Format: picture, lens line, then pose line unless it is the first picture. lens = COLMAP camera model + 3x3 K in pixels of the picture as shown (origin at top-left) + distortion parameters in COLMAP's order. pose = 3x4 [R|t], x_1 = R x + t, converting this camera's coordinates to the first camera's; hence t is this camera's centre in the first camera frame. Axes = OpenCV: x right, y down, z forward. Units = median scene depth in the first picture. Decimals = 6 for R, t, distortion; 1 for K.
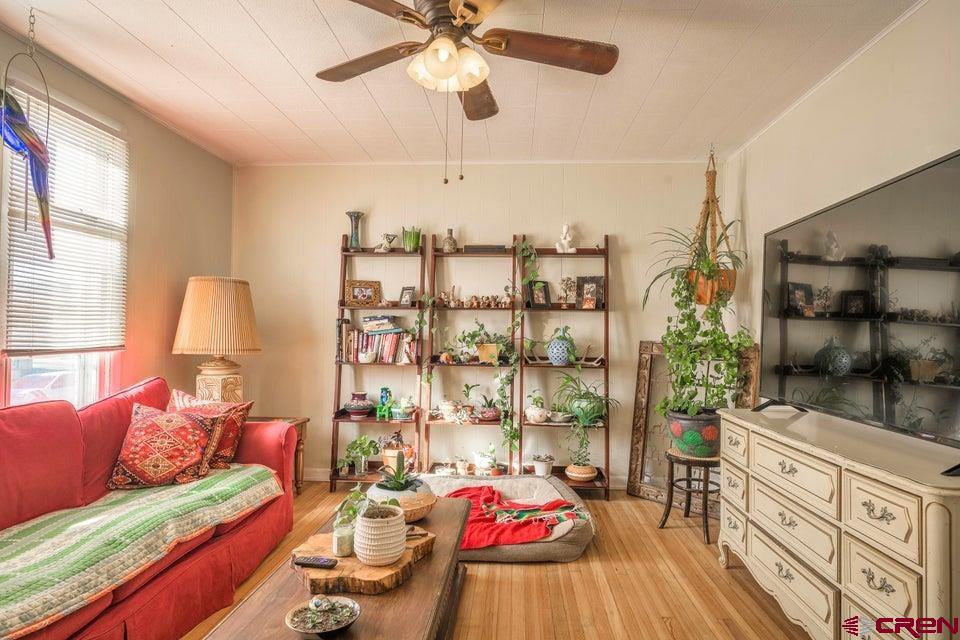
lens RADIAL K [[544.7, 0, 483.1], [0, 544.7, 329.2], [0, 0, 1]] dist [0.000897, 0.000352]
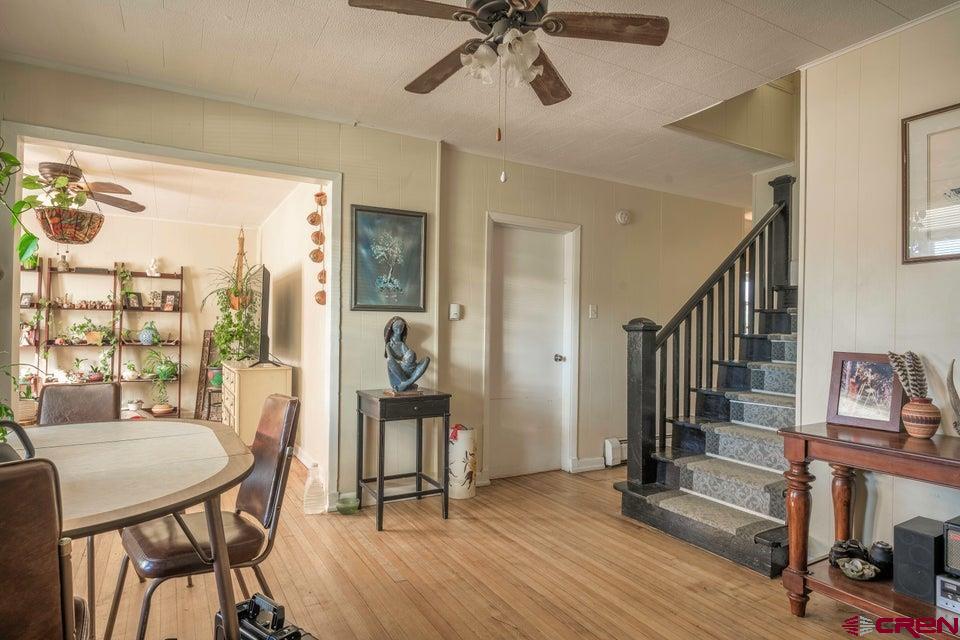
lens RADIAL K [[544.7, 0, 482.2], [0, 544.7, 327.2], [0, 0, 1]] dist [0.000897, 0.000352]
pose [[0.834993, 0.001532, 0.550259, 0.078528], [-0.004837, 0.999978, 0.004556, 0.000598], [-0.550240, -0.006466, 0.834982, -0.912310]]
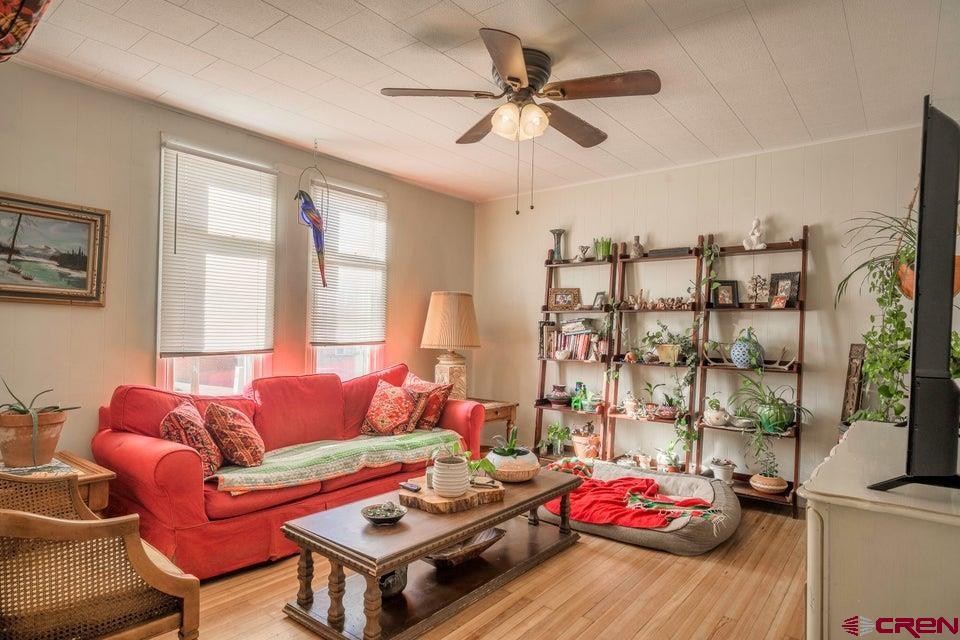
lens RADIAL K [[544.7, 0, 479.7], [0, 544.7, 328.5], [0, 0, 1]] dist [0.000897, 0.000352]
pose [[0.817948, -0.002558, -0.575287, 0.309983], [-0.000486, 0.999987, -0.005136, 0.002258], [0.575292, 0.004480, 0.817936, -0.046215]]
